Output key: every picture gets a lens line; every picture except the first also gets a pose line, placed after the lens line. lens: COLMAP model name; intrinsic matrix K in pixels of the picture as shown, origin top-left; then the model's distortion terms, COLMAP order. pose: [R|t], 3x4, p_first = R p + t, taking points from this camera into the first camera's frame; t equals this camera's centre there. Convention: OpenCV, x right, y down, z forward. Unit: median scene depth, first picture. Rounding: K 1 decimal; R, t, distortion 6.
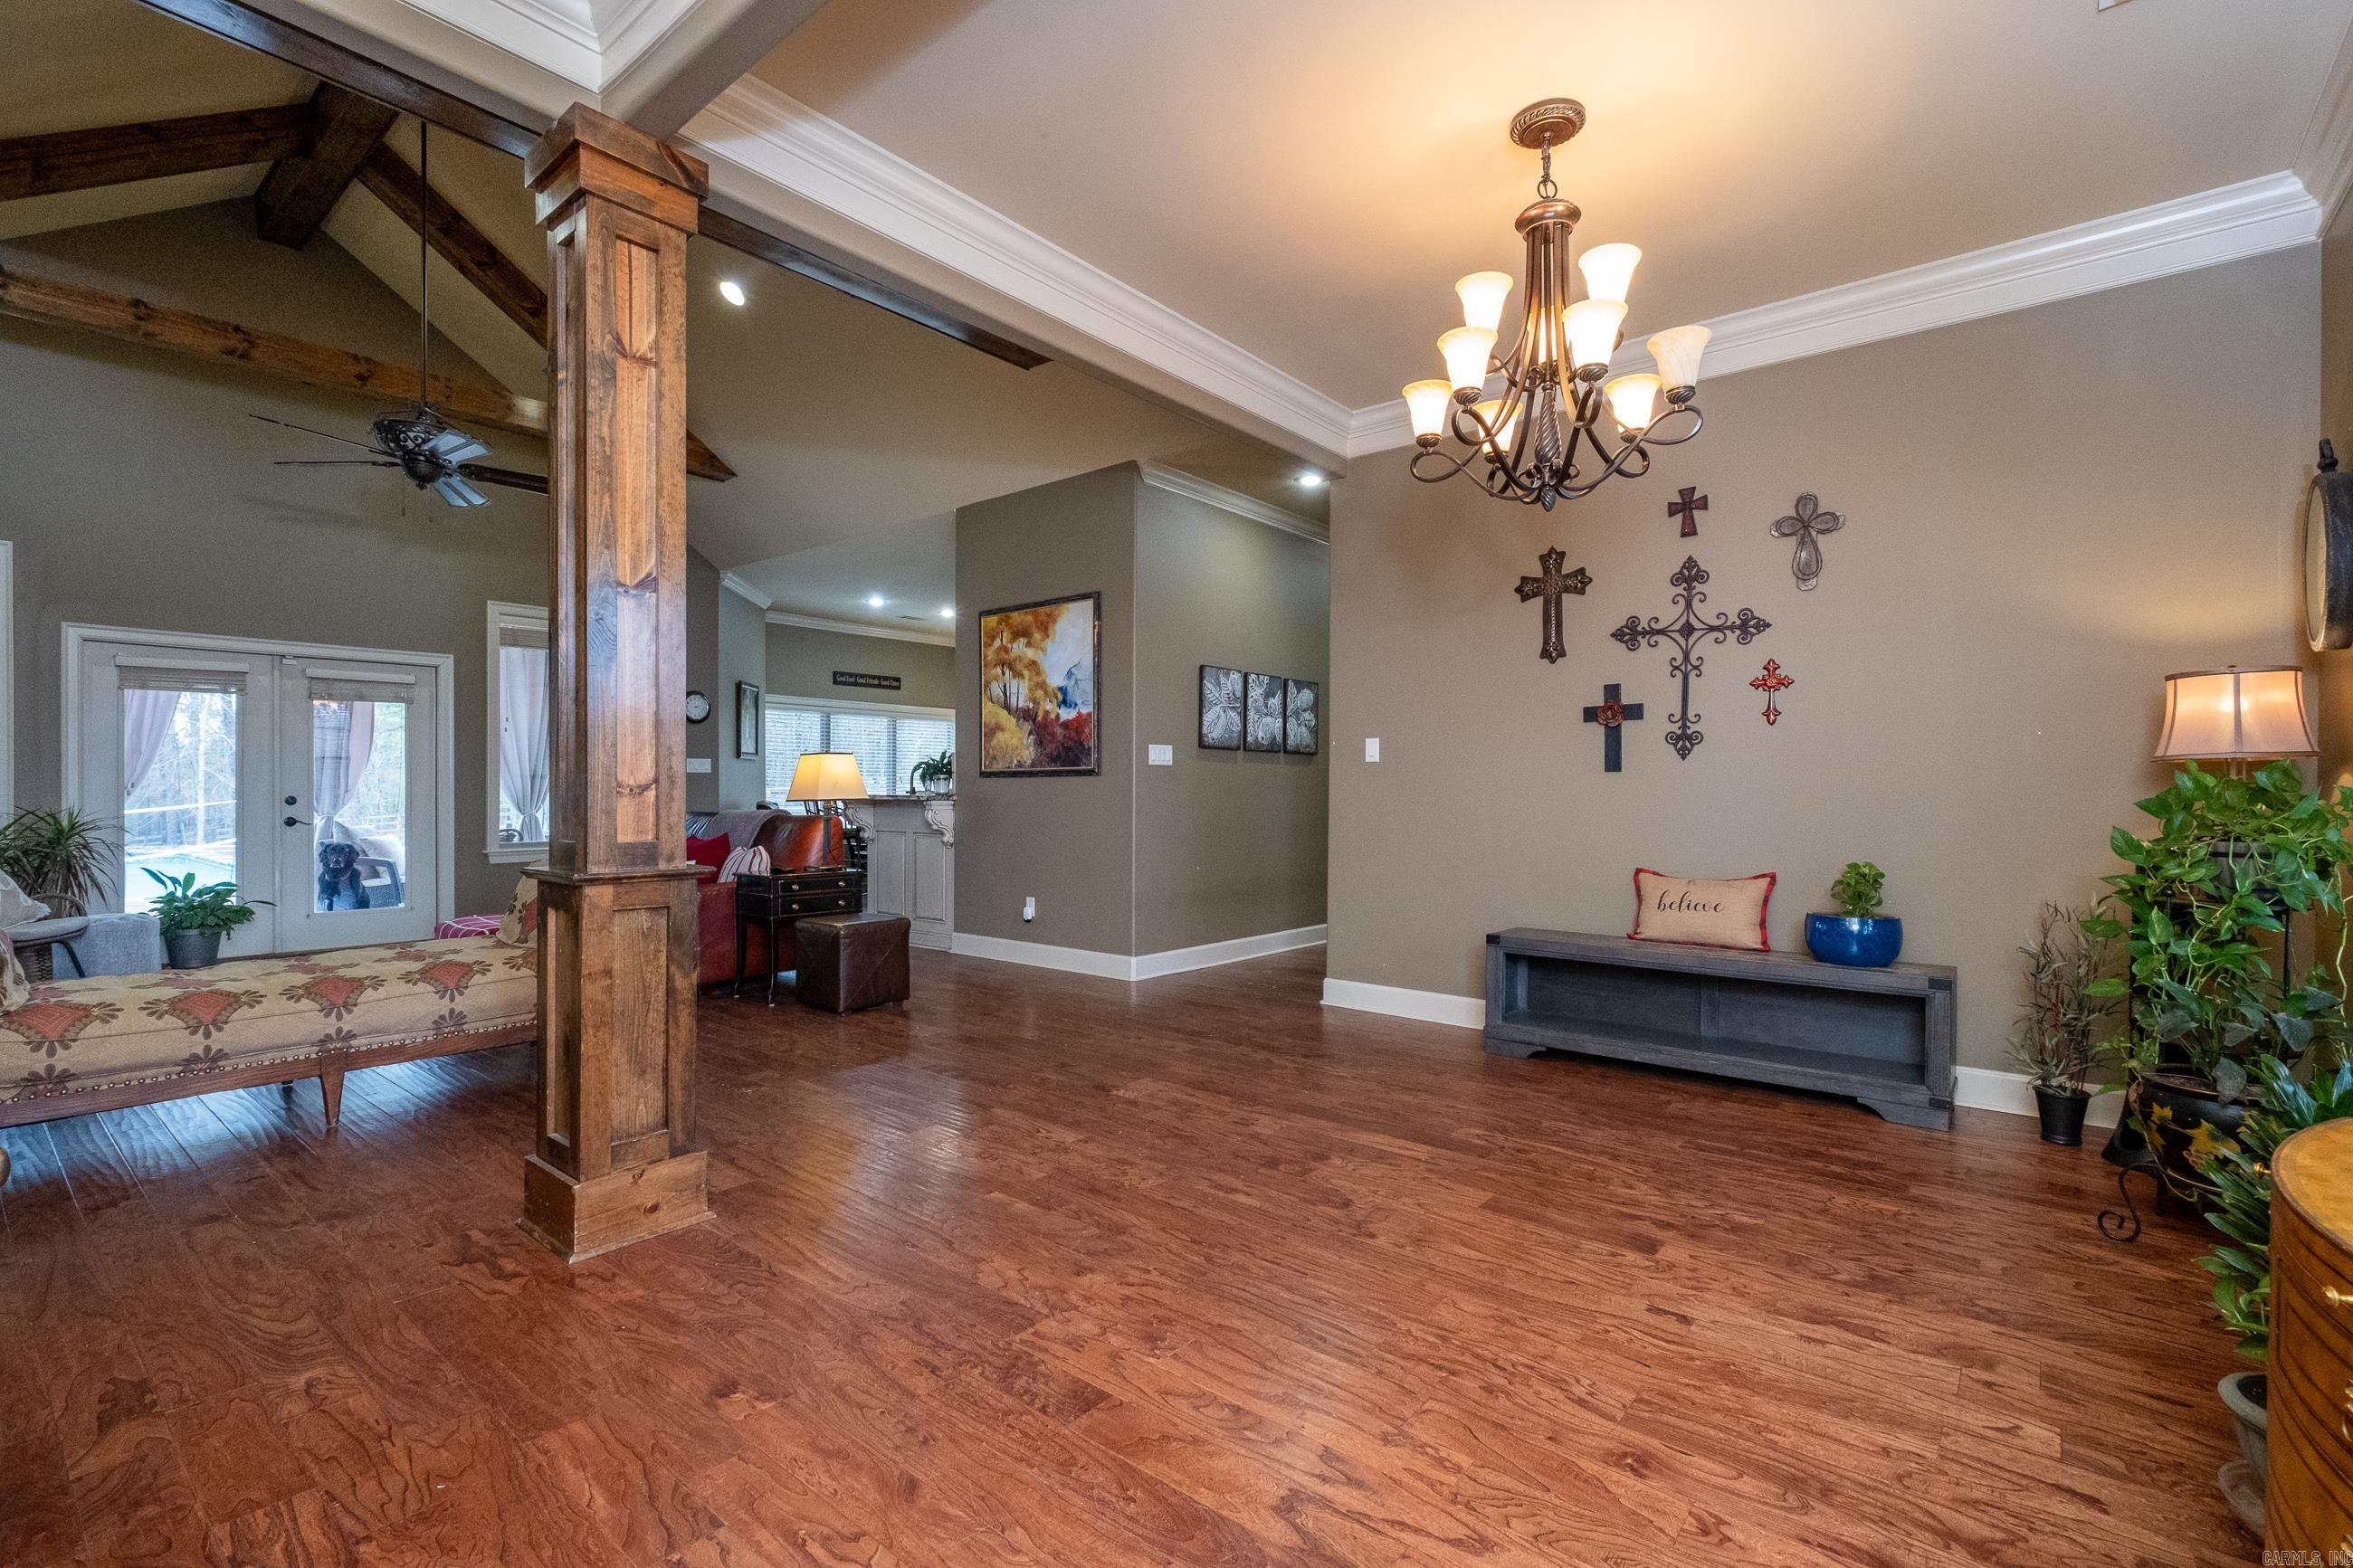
lens RADIAL K [[1036.9, 0, 1166.4], [0, 1036.9, 793.5], [0, 0, 1]] dist [-0.000391, -0.000117]
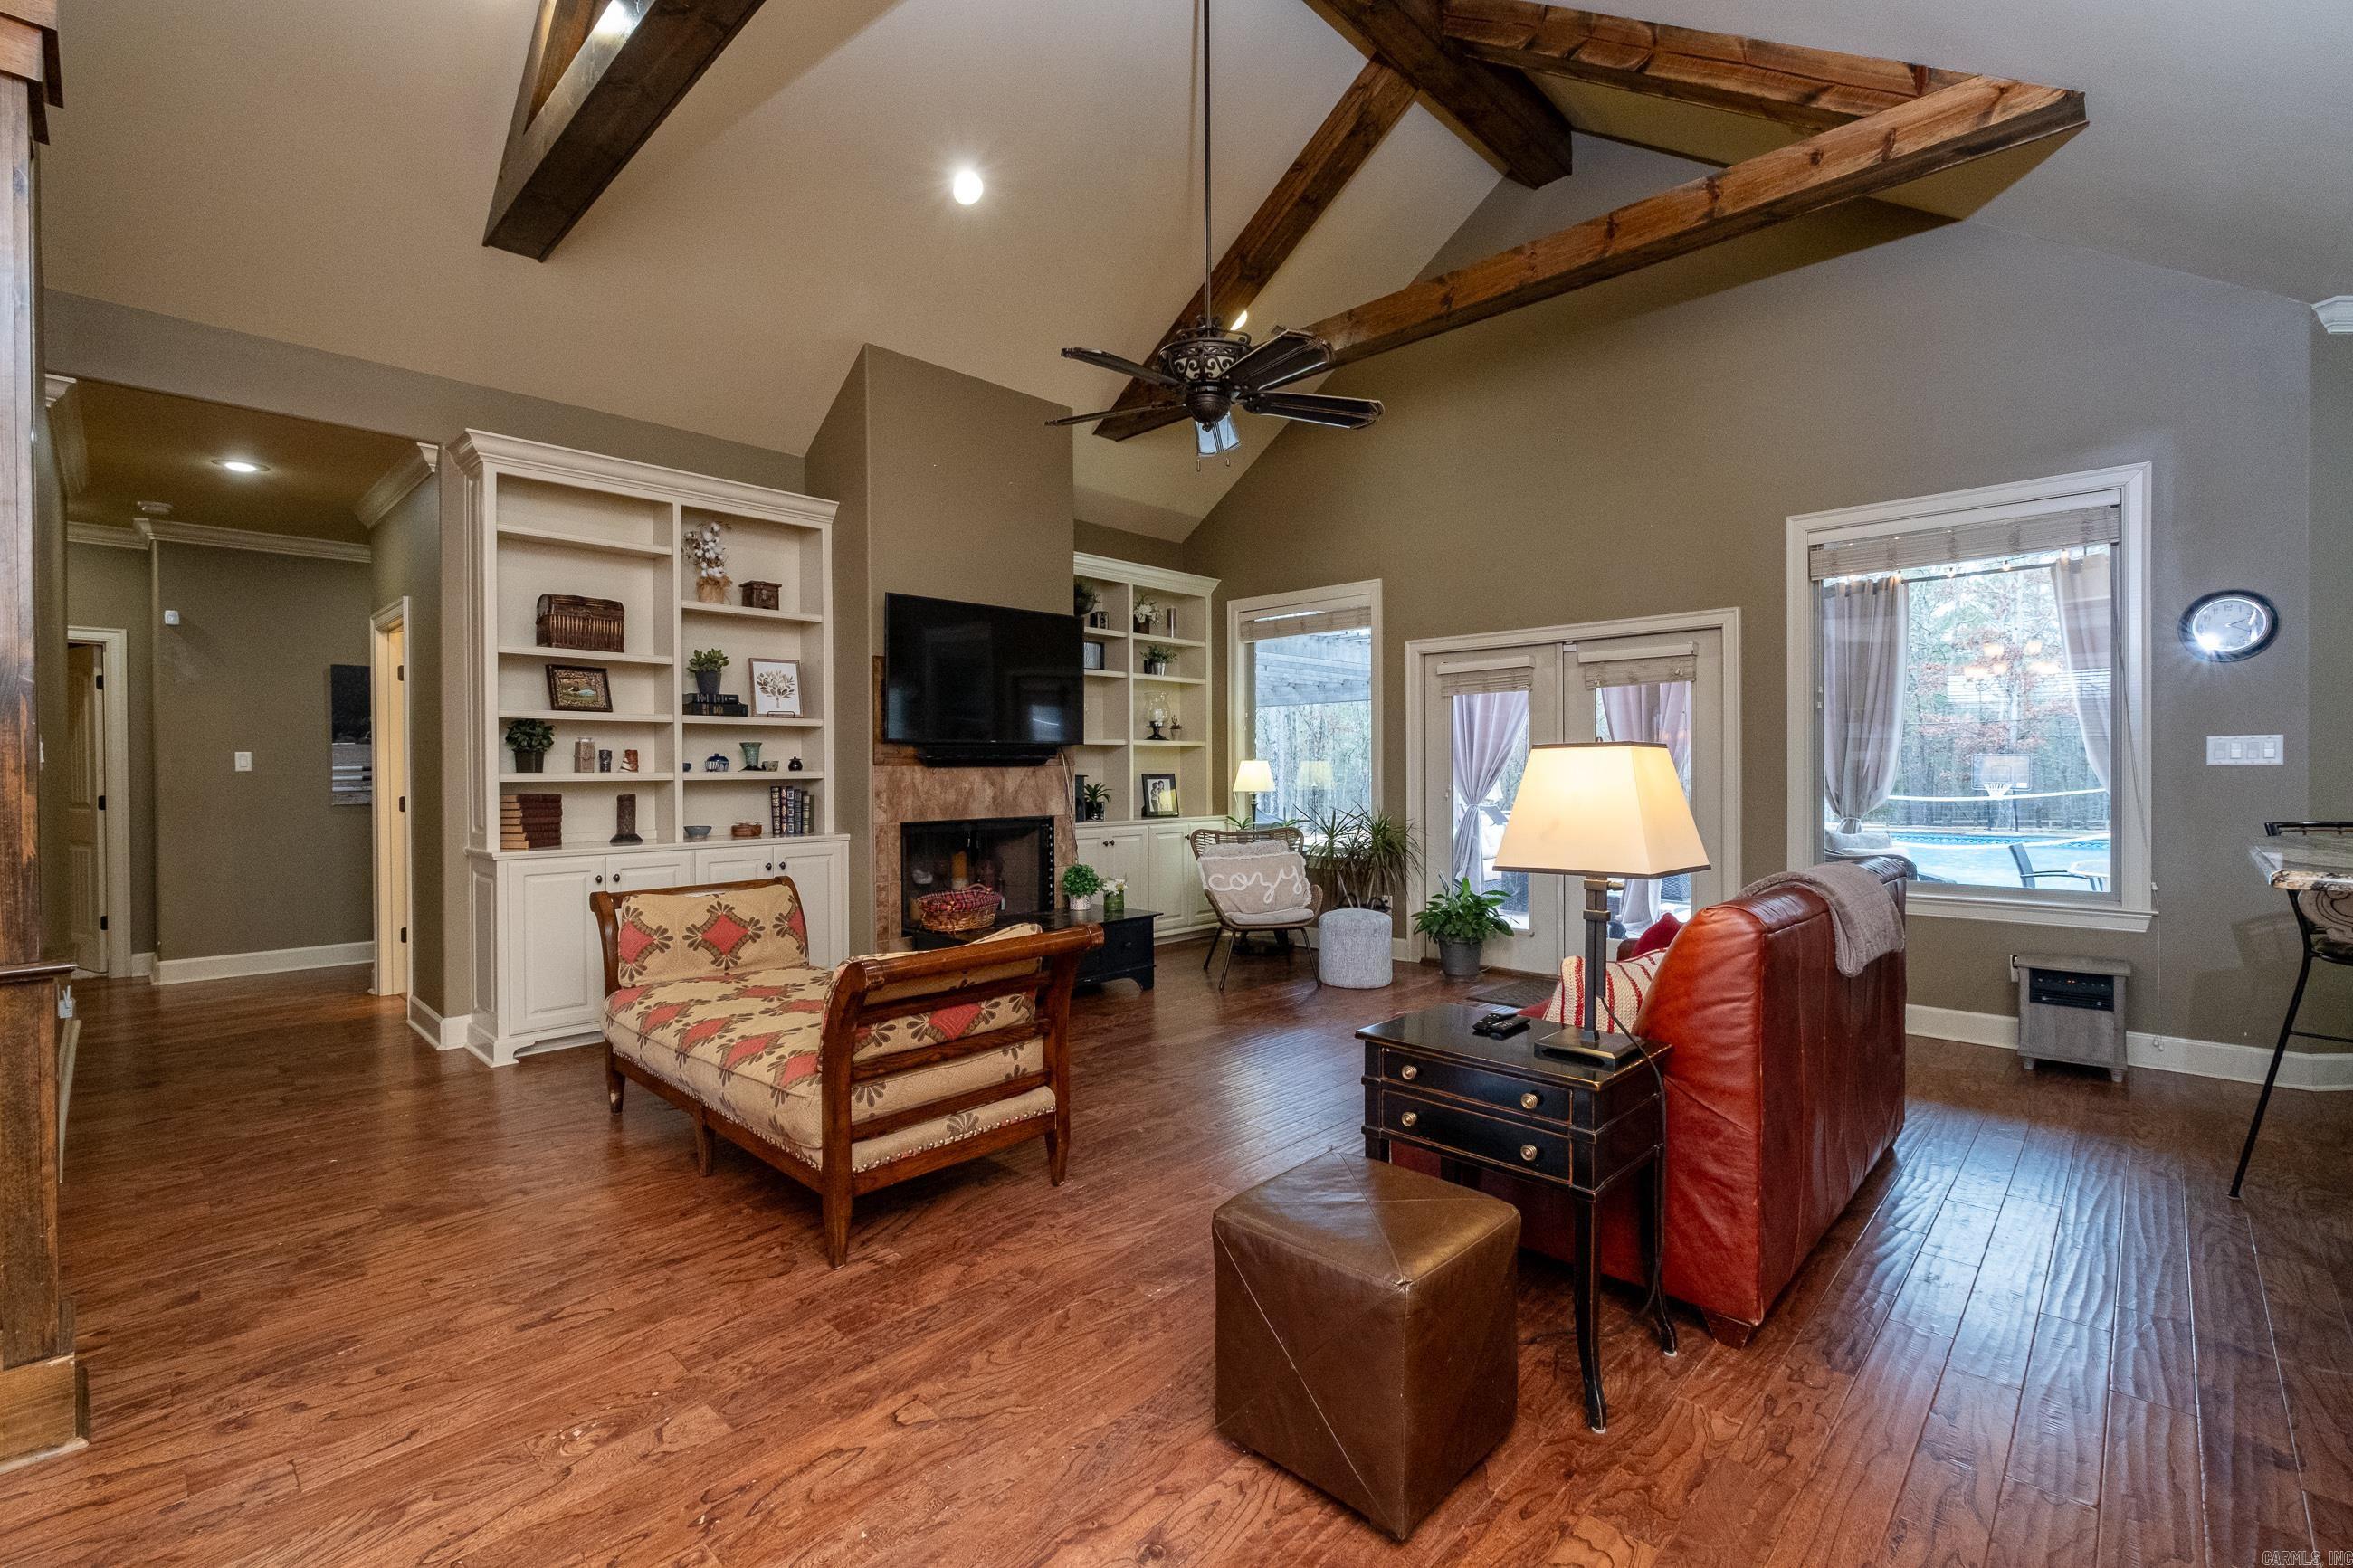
lens RADIAL K [[1032.7, 0, 1178.2], [0, 1032.7, 777.4], [0, 0, 1]] dist [-0.003829, 0.000311]
pose [[-0.069555, 0.008165, -0.997545, 0.050594], [0.000291, 0.999967, 0.008165, -0.025583], [0.997578, 0.000277, -0.069555, 0.778198]]
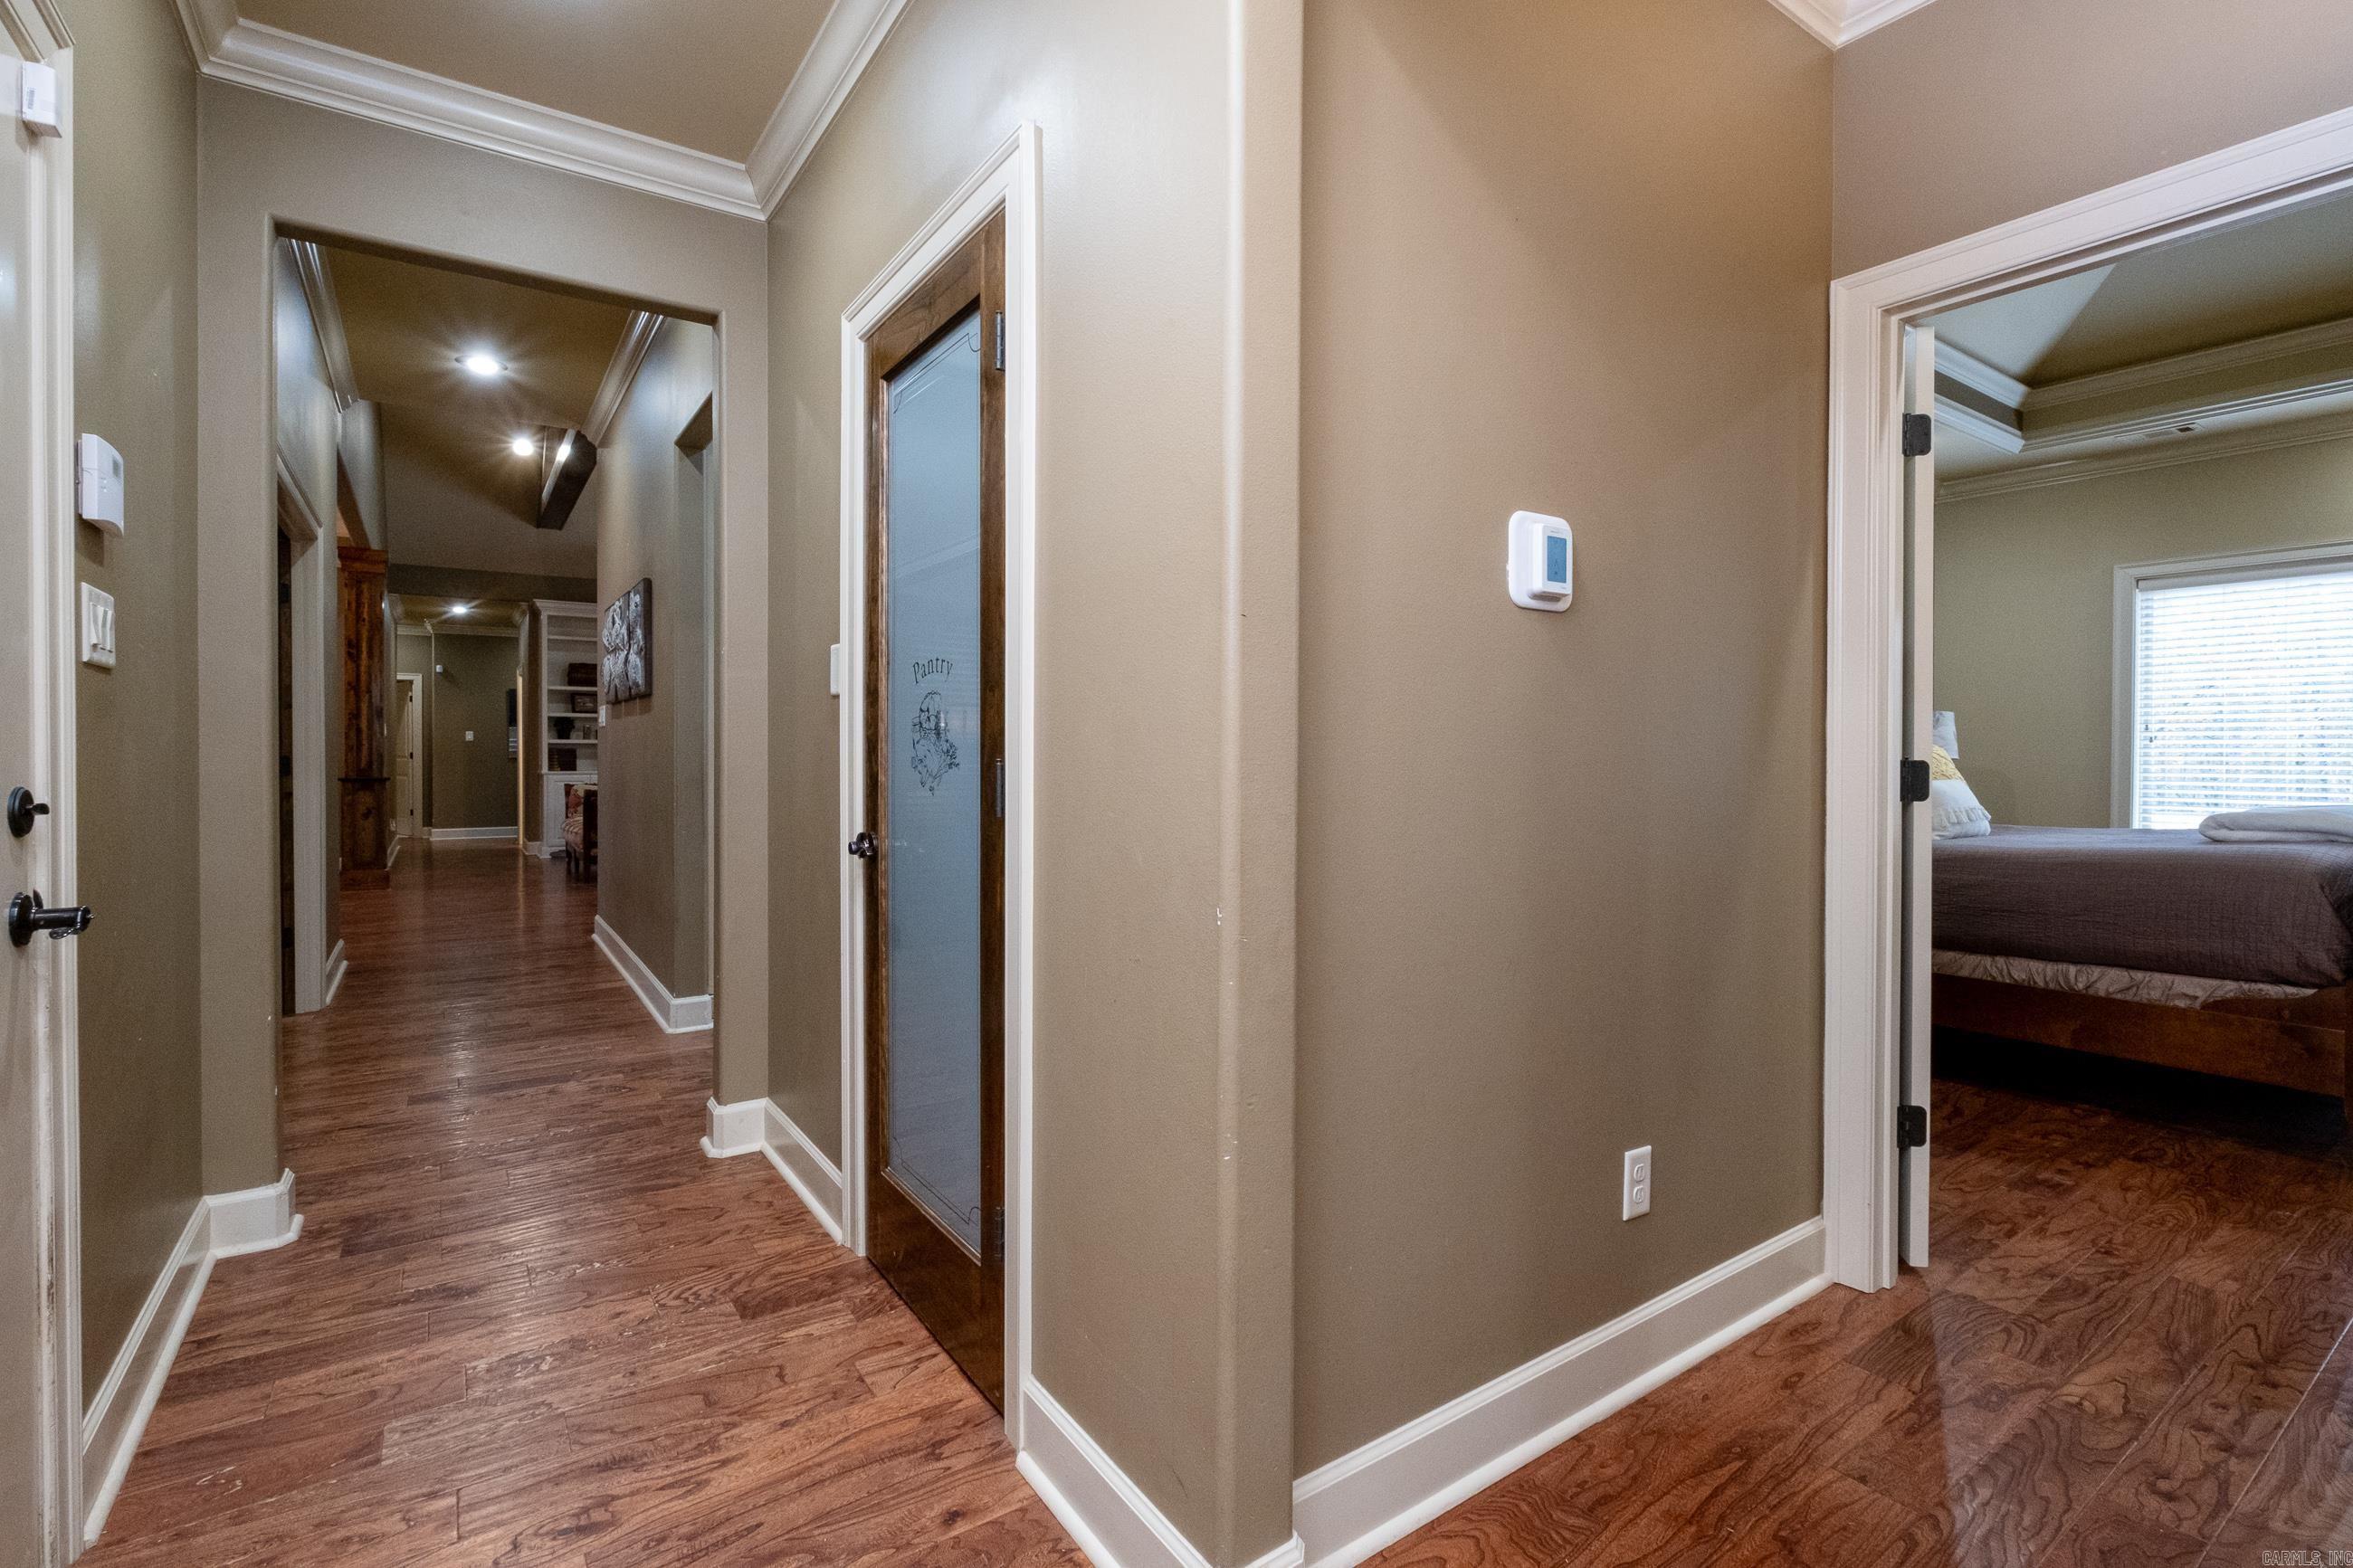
lens RADIAL K [[1046.3, 0, 1175.8], [0, 1046.3, 755.7], [0, 0, 1]] dist [0.000083, -0.000134]
pose [[-0.259206, 0.001188, -0.965821, 0.780076], [-0.002834, 0.999994, 0.001991, -0.001849], [0.965818, 0.003253, -0.259201, 1.718334]]
